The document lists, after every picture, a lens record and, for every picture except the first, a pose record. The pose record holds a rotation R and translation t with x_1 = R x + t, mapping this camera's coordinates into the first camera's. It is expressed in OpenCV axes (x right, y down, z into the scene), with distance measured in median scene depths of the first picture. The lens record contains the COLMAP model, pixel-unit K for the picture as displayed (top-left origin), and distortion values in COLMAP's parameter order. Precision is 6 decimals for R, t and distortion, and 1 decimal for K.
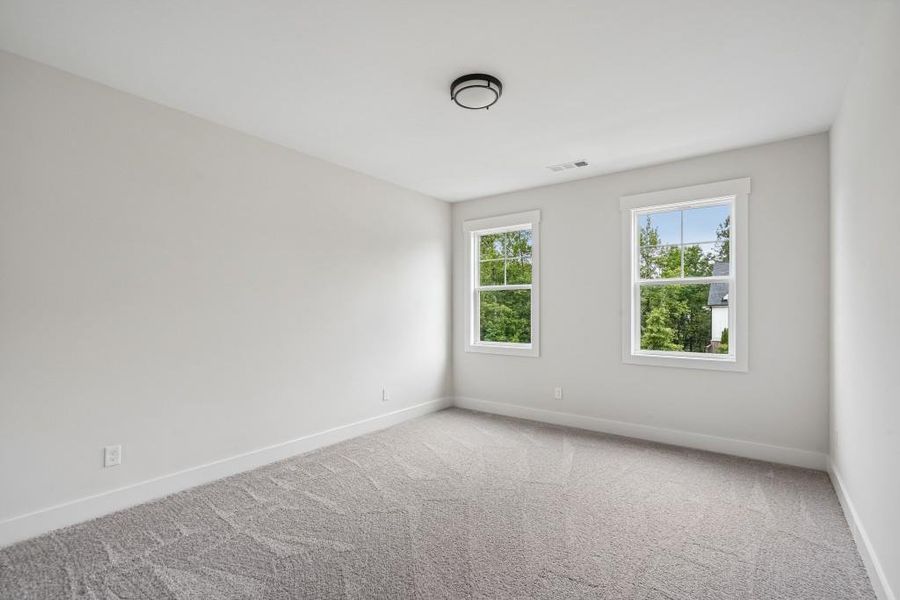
lens RADIAL K [[424.9, 0, 451.1], [0, 424.9, 303.6], [0, 0, 1]] dist [0.002092, 0.000220]
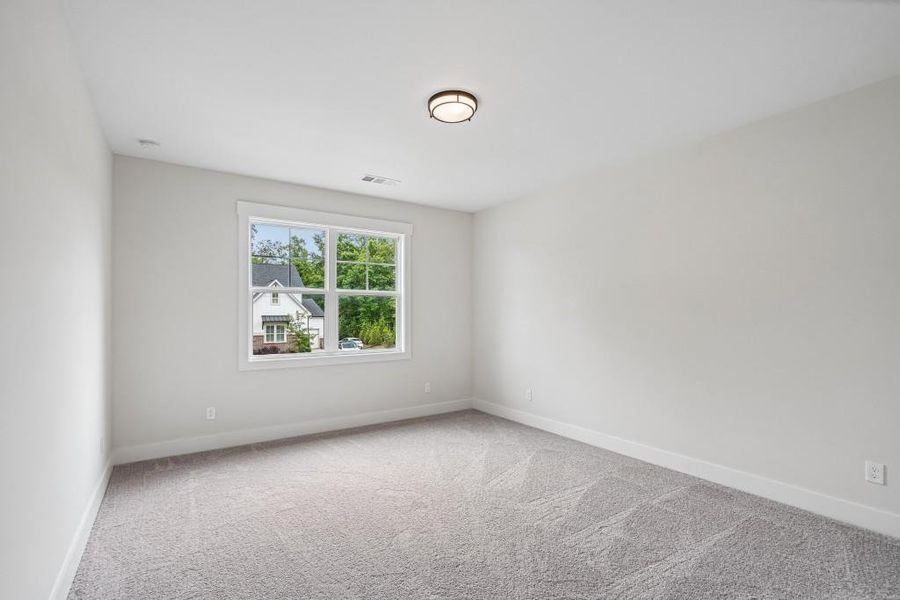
lens RADIAL K [[404.9, 0, 449.8], [0, 404.9, 309.6], [0, 0, 1]] dist [0.000164, 0.000015]
pose [[0.357525, 0.010255, 0.933847, -0.577073], [-0.007078, 0.999941, -0.008271, 0.005959], [-0.933877, -0.003652, 0.357577, 0.420267]]
